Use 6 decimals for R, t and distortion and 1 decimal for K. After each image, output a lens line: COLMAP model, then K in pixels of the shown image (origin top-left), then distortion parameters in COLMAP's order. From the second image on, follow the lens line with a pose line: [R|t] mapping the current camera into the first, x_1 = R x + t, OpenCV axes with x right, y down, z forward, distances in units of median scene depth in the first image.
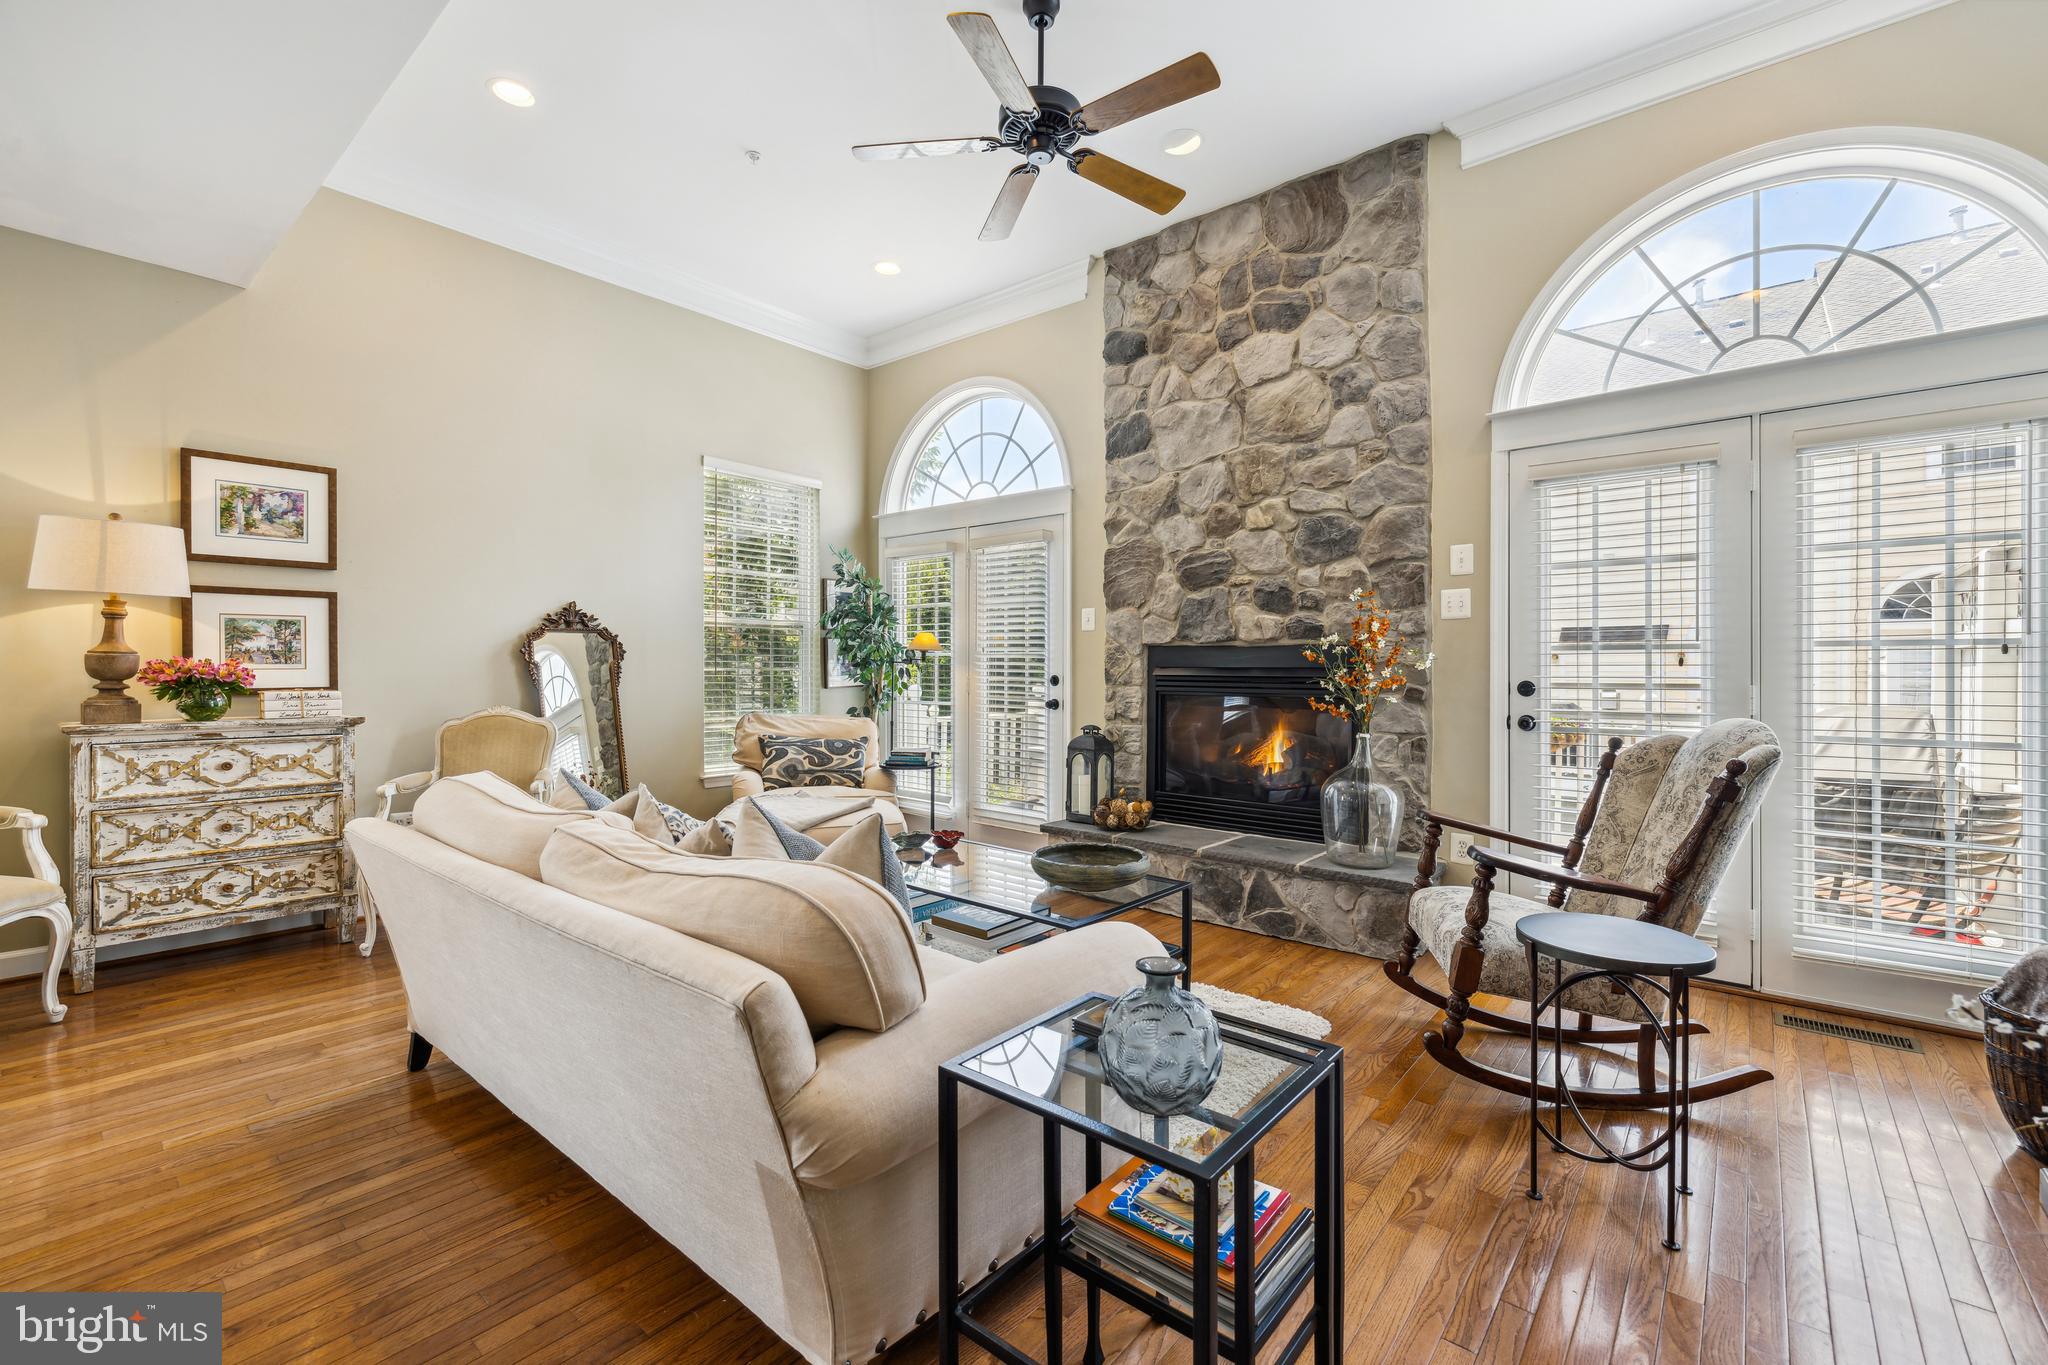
lens RADIAL K [[852.0, 0, 1032.2], [0, 852.0, 669.1], [0, 0, 1]] dist [-0.000822, 0.000091]
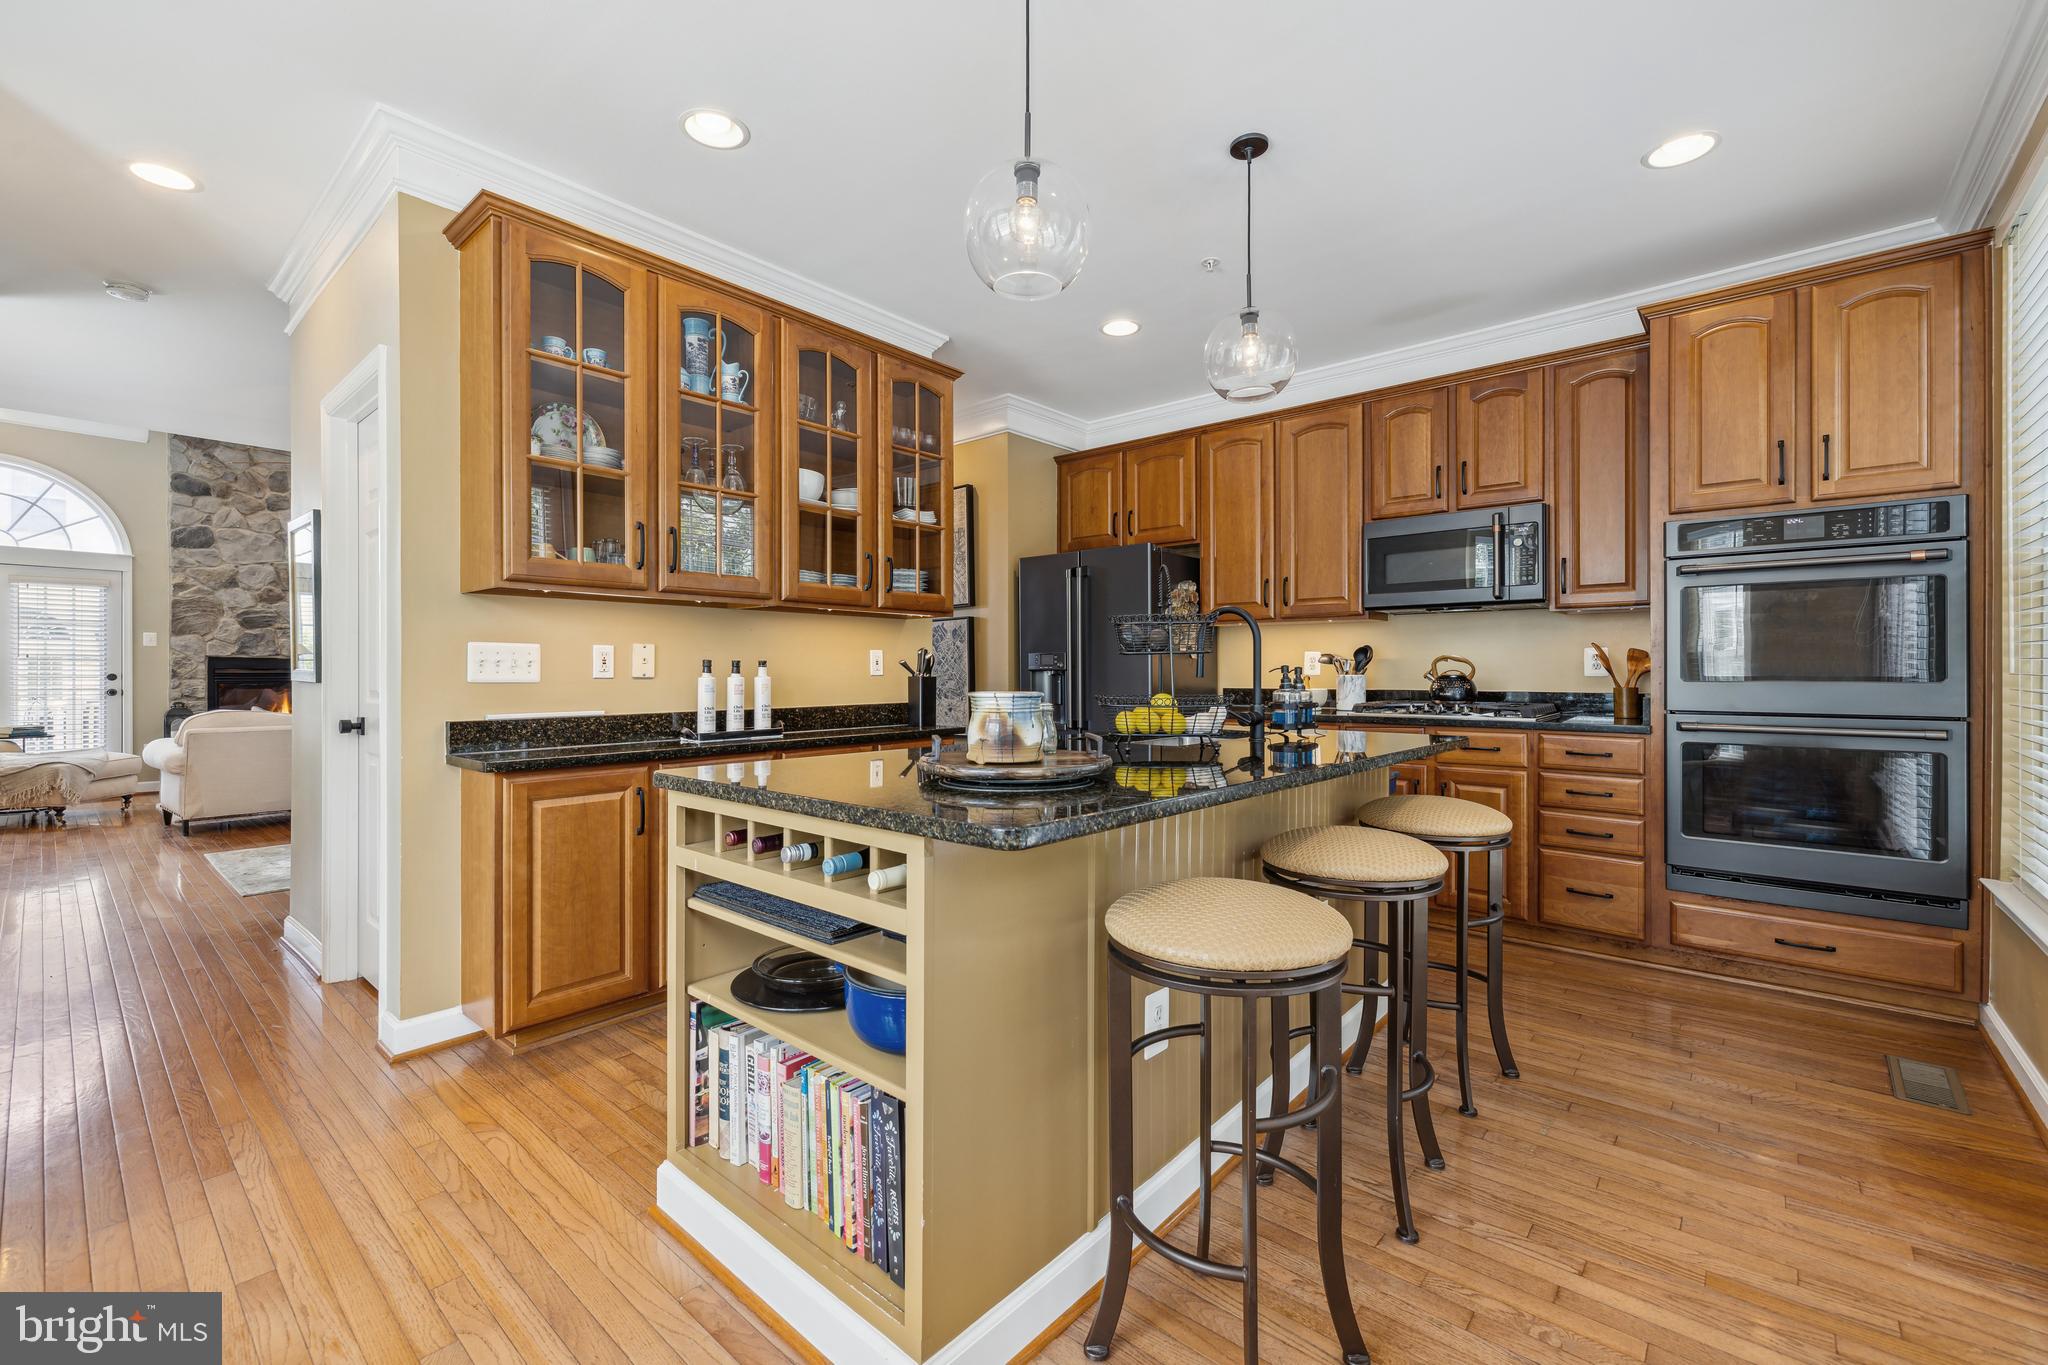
lens RADIAL K [[852.0, 0, 1030.8], [0, 852.0, 672.0], [0, 0, 1]] dist [-0.000822, 0.000091]
pose [[0.015014, -0.002358, 0.999885, -1.651092], [0.003640, 0.999991, 0.002304, 0.006914], [-0.999881, 0.003605, 0.015022, -0.768831]]
